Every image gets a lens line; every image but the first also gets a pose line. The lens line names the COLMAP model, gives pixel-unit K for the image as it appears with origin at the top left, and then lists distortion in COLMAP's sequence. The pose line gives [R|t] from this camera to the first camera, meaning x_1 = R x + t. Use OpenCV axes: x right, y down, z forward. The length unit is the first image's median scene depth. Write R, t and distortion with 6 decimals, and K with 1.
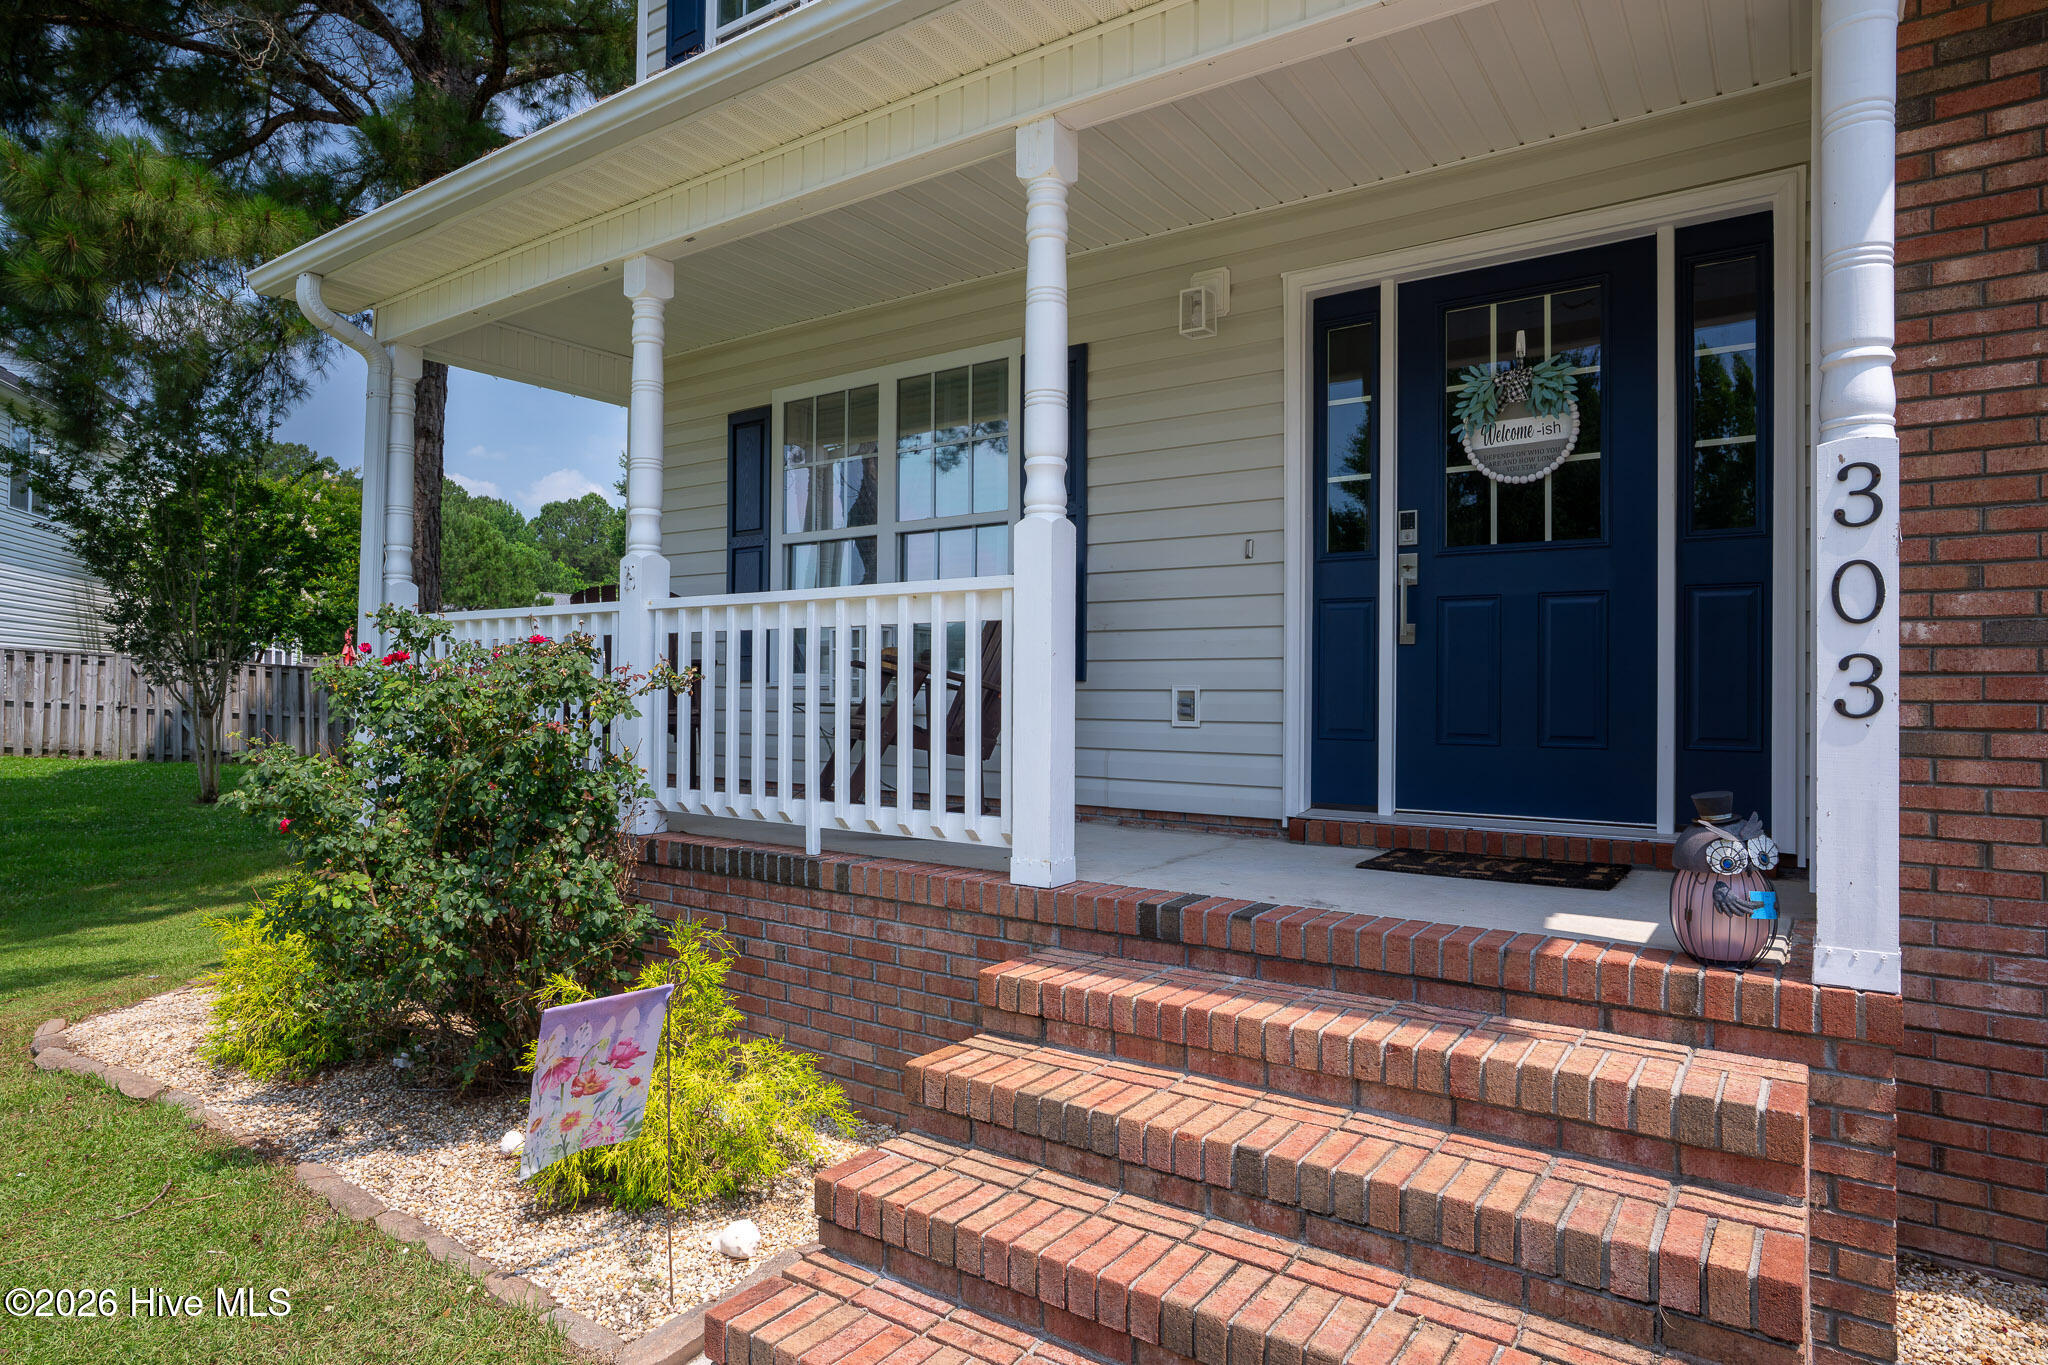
lens RADIAL K [[1108.2, 0, 1032.6], [0, 1108.2, 680.6], [0, 0, 1]] dist [-0.035891, 0.020535]
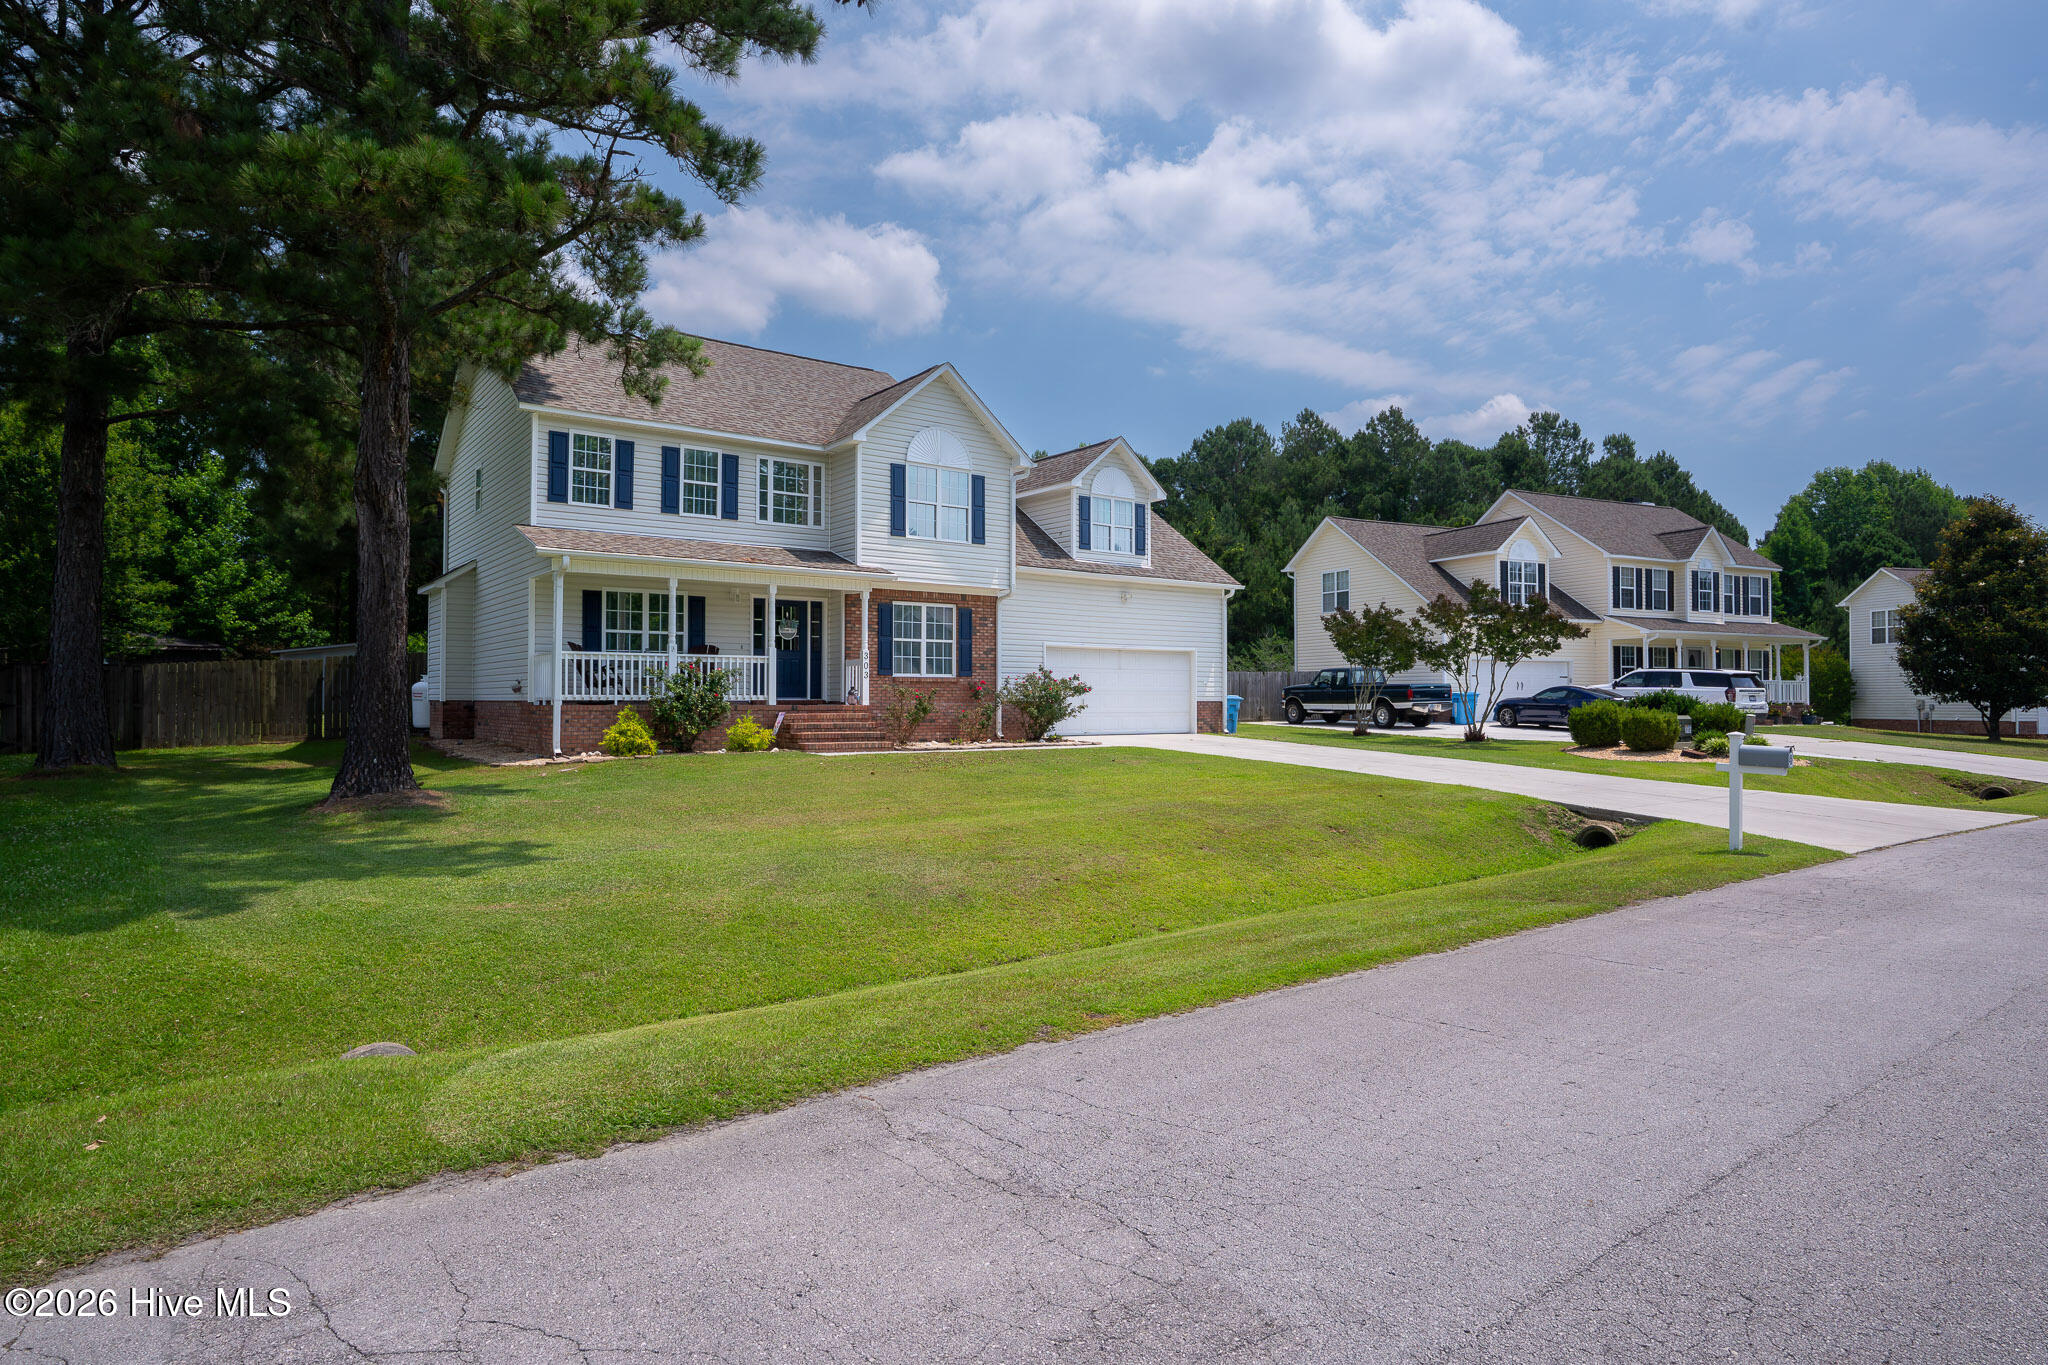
lens RADIAL K [[1108.2, 0, 1027.1], [0, 1108.2, 680.2], [0, 0, 1]] dist [-0.035891, 0.020535]
pose [[0.316828, 0.008481, 0.948445, -5.014665], [-0.003405, 0.999964, -0.007804, 0.077260], [-0.948477, -0.000756, 0.316846, -2.170182]]
